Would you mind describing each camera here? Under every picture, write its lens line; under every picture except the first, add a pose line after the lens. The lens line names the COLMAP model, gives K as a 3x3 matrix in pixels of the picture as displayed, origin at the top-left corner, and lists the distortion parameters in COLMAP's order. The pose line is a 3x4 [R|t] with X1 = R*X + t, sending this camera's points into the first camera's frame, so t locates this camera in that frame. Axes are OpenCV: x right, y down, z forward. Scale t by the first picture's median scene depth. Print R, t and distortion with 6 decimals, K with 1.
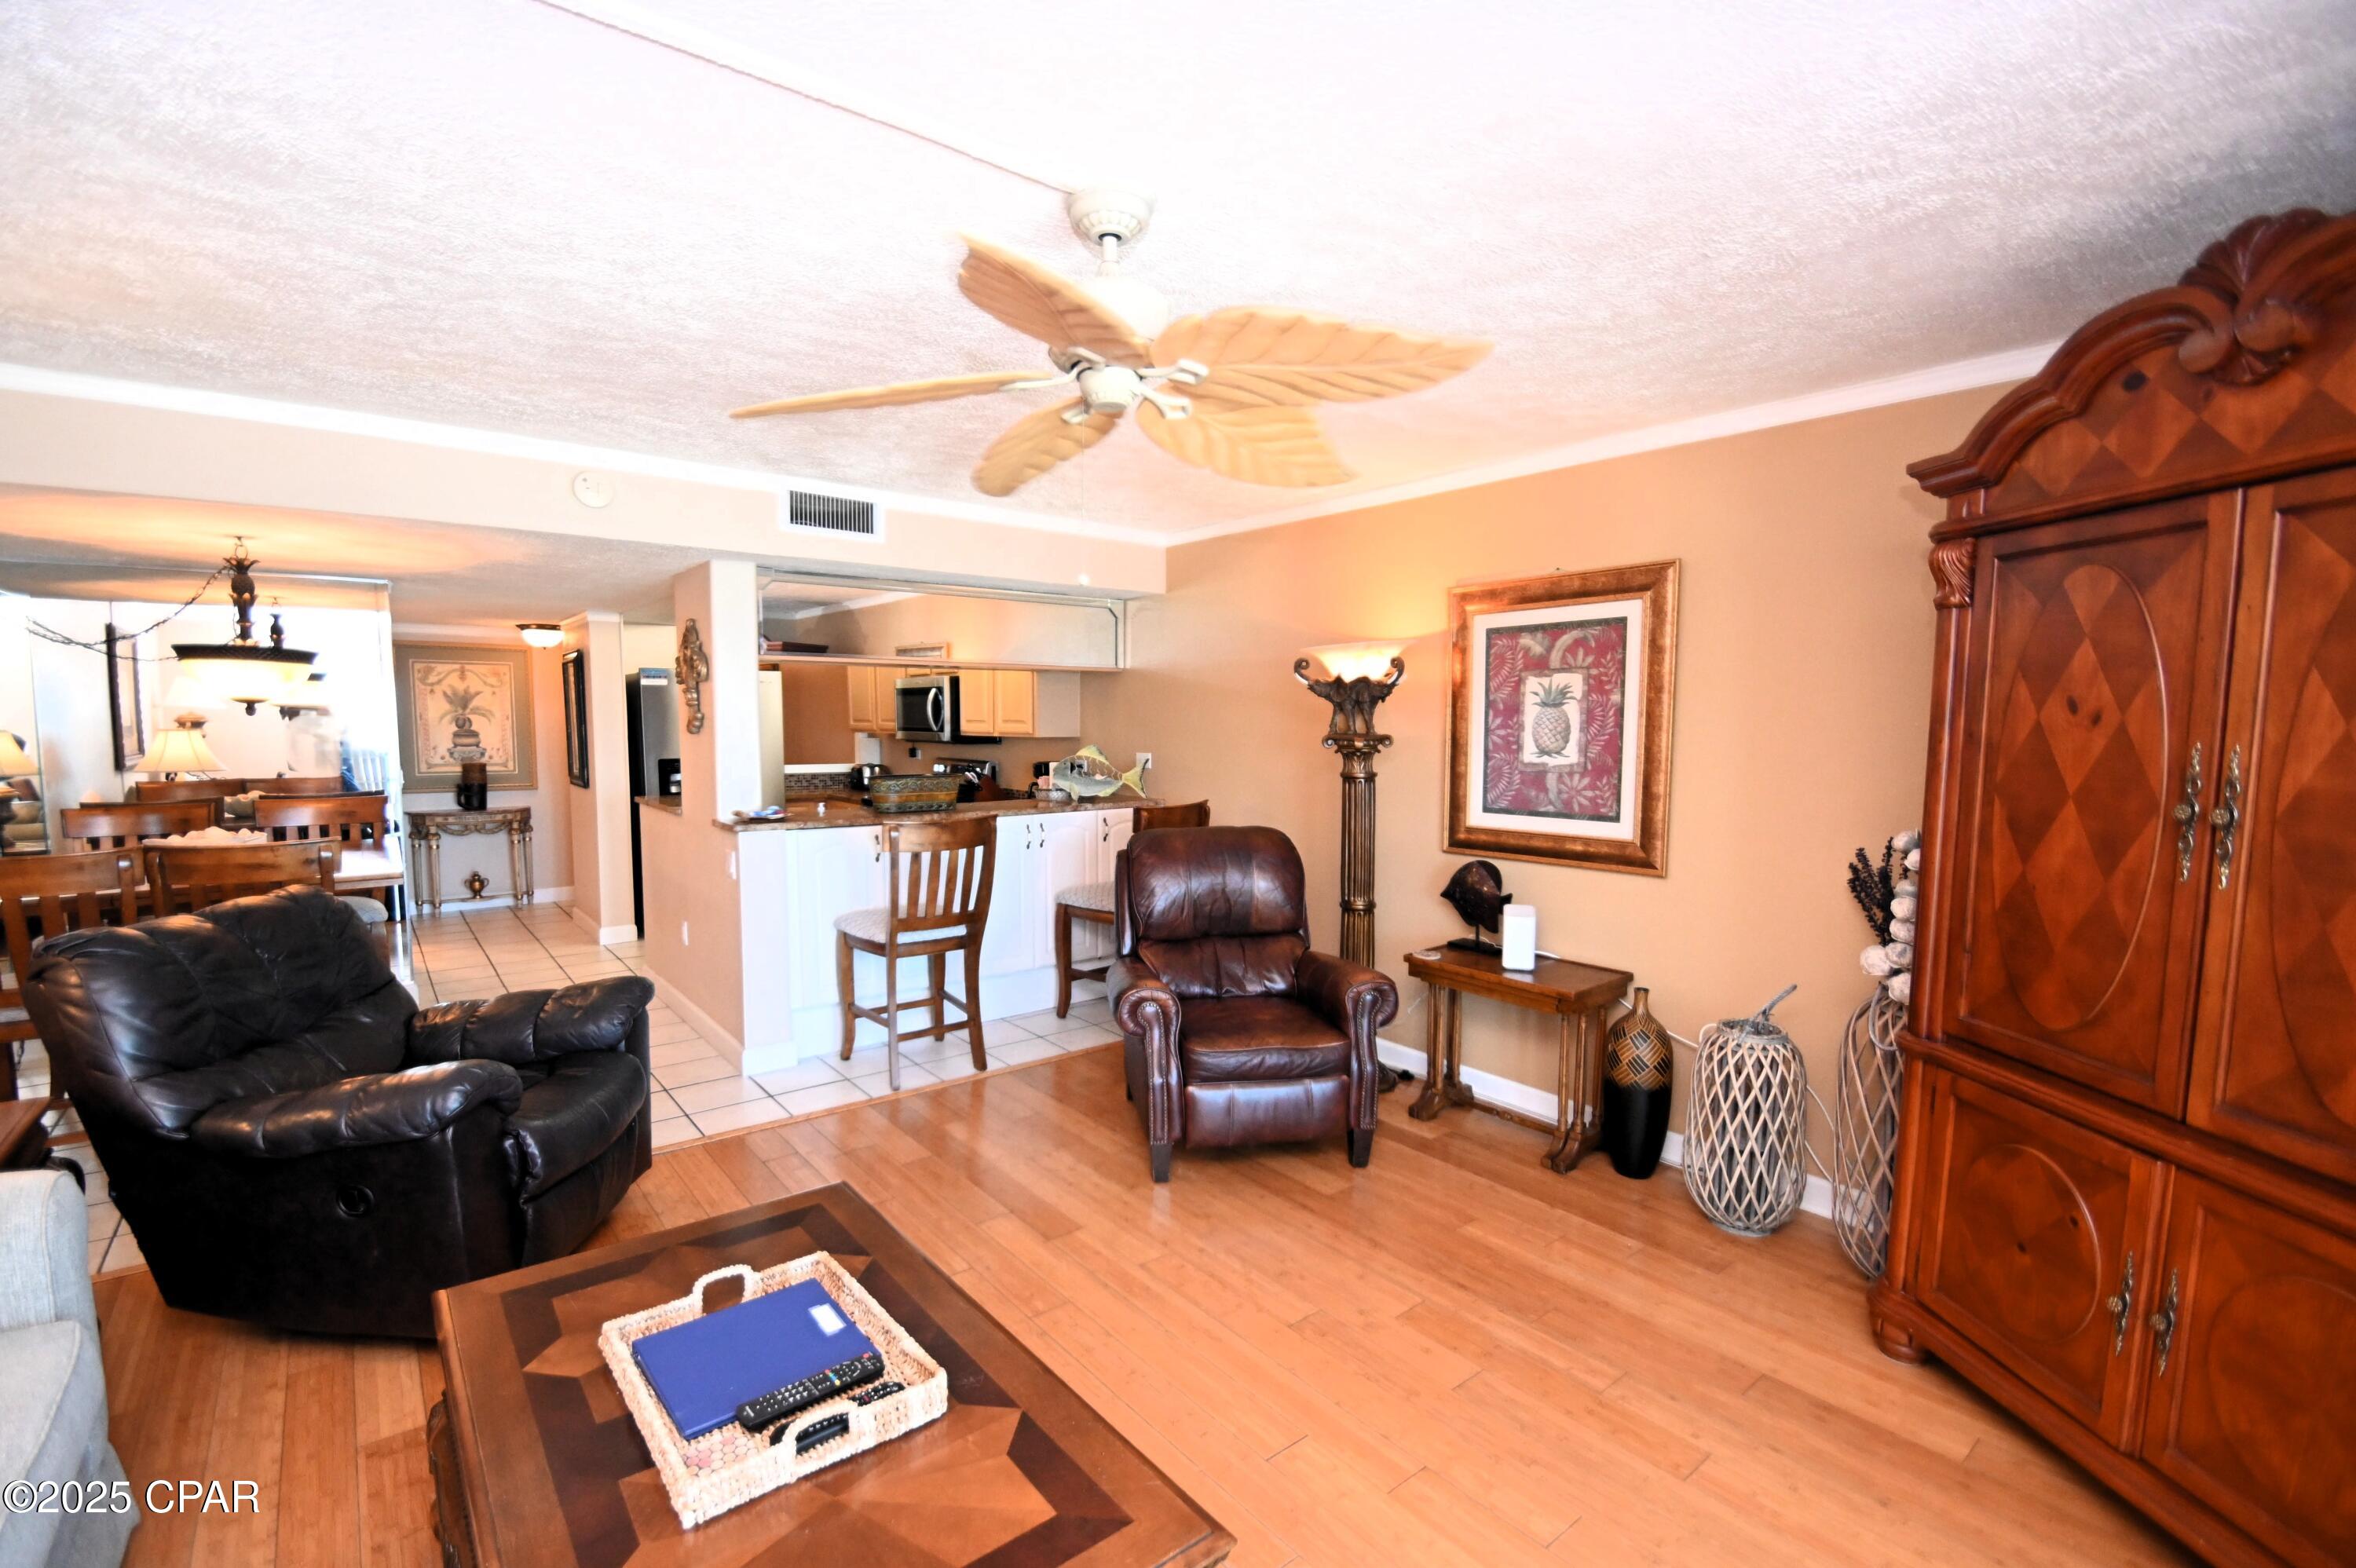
lens RADIAL K [[1023.9, 0, 1144.7], [0, 1023.9, 811.6], [0, 0, 1]] dist [-0.016856, -0.000140]
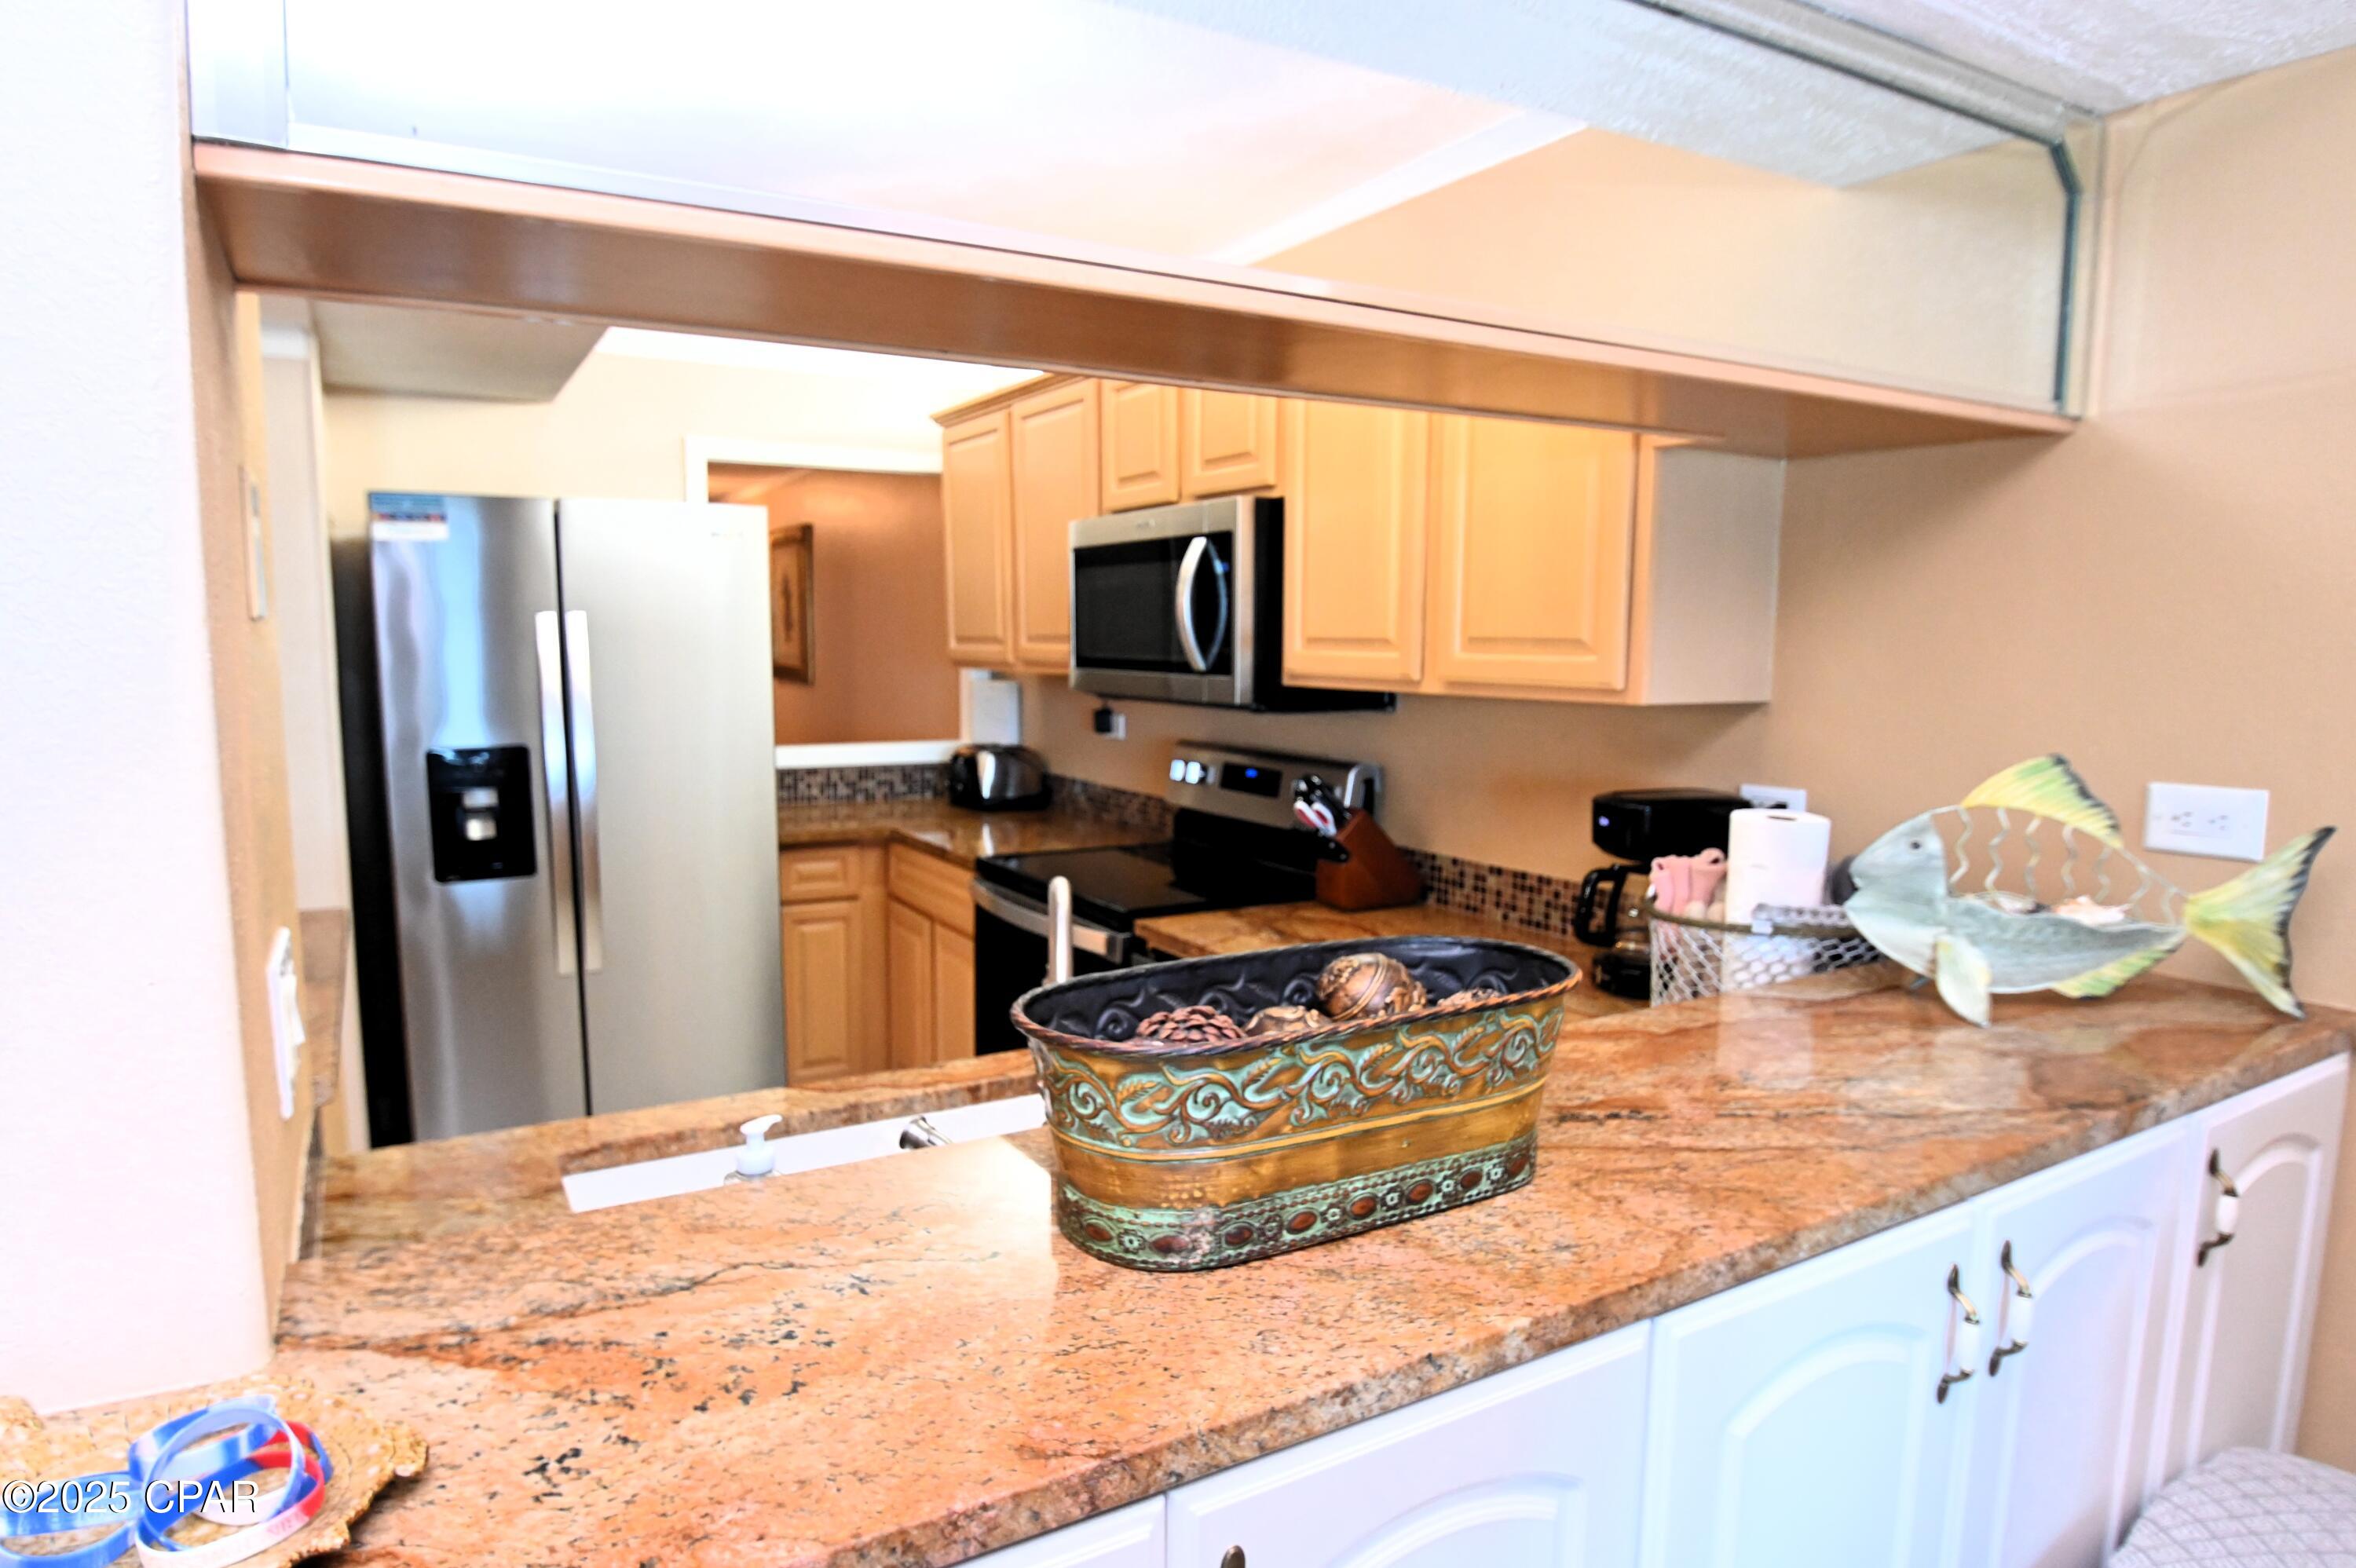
lens RADIAL K [[1386.4, 0, 1148.3], [0, 1386.4, 813.3], [0, 0, 1]] dist [-0.034743, -0.000538]
pose [[0.989683, 0.017747, -0.142173, -0.285641], [-0.012616, 0.999239, 0.036917, -0.090373], [0.142720, -0.034743, 0.989153, 1.019715]]
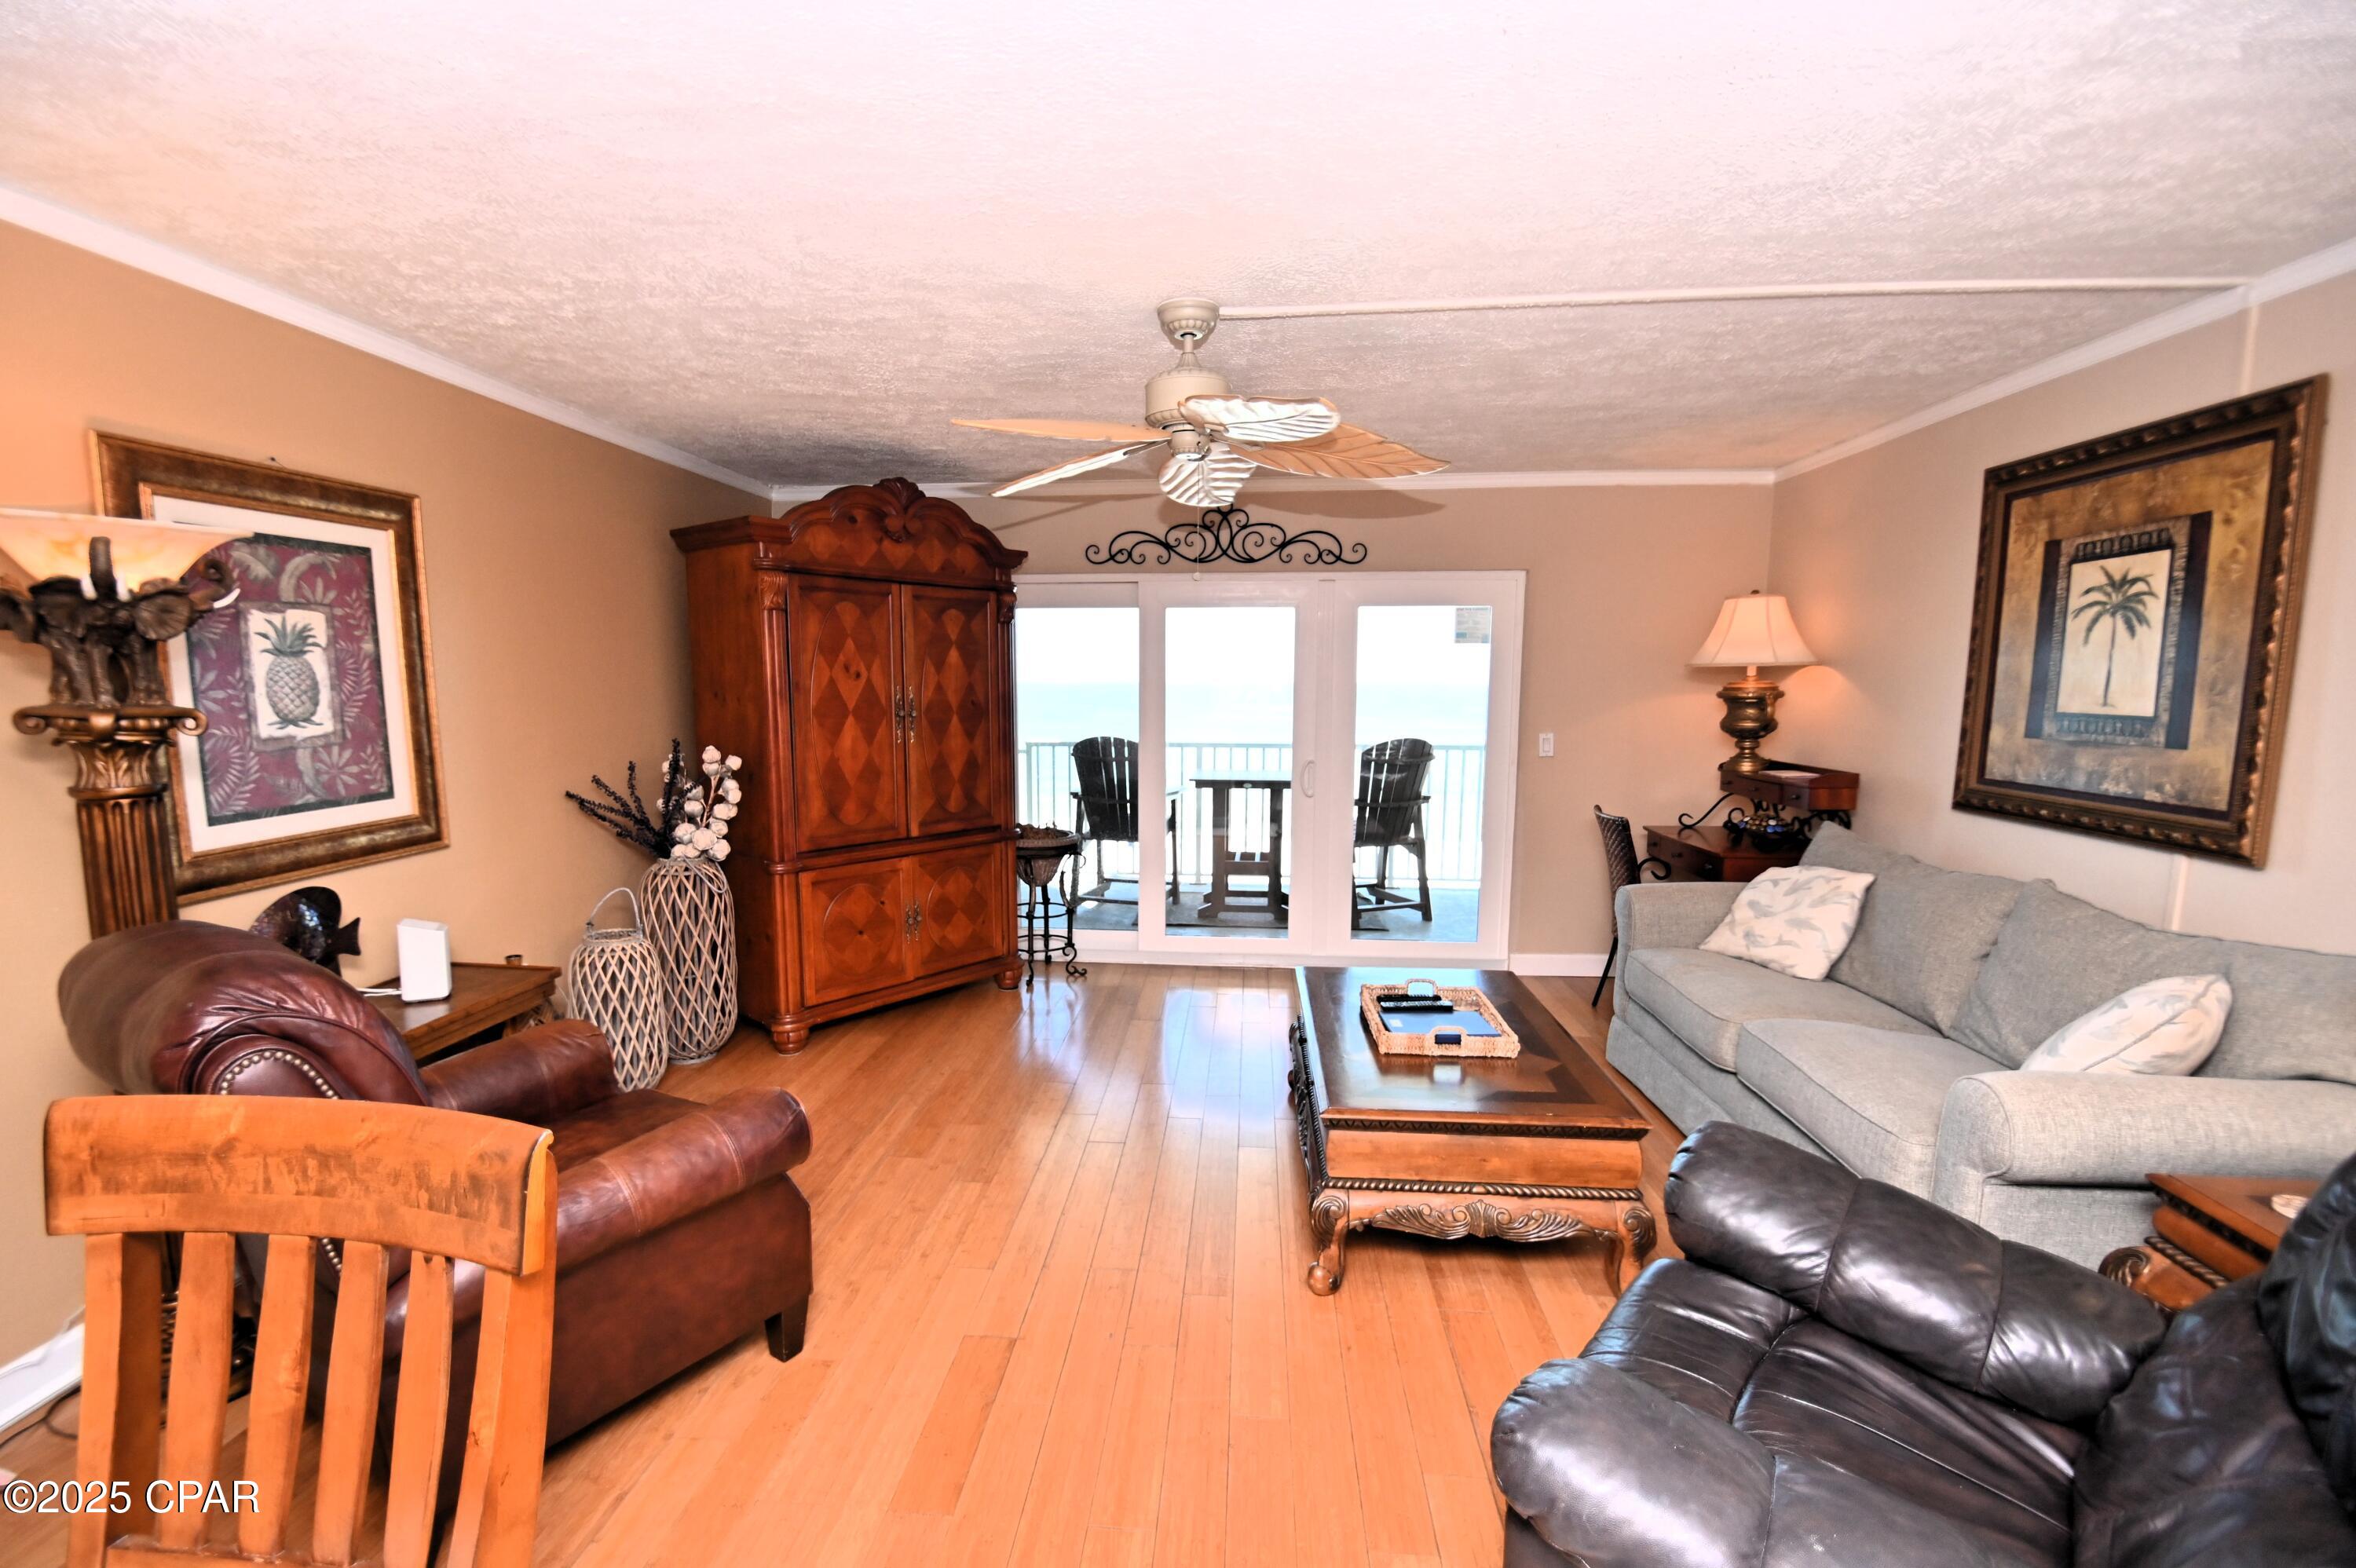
lens RADIAL K [[1055.5, 0, 1170.9], [0, 1055.5, 806.8], [0, 0, 1]] dist [0.020622, -0.012552]
pose [[-0.738132, -0.088575, 0.668817, -0.550741], [0.054874, 0.980177, 0.190371, -0.106062], [-0.672421, 0.177219, -0.718640, 1.128216]]
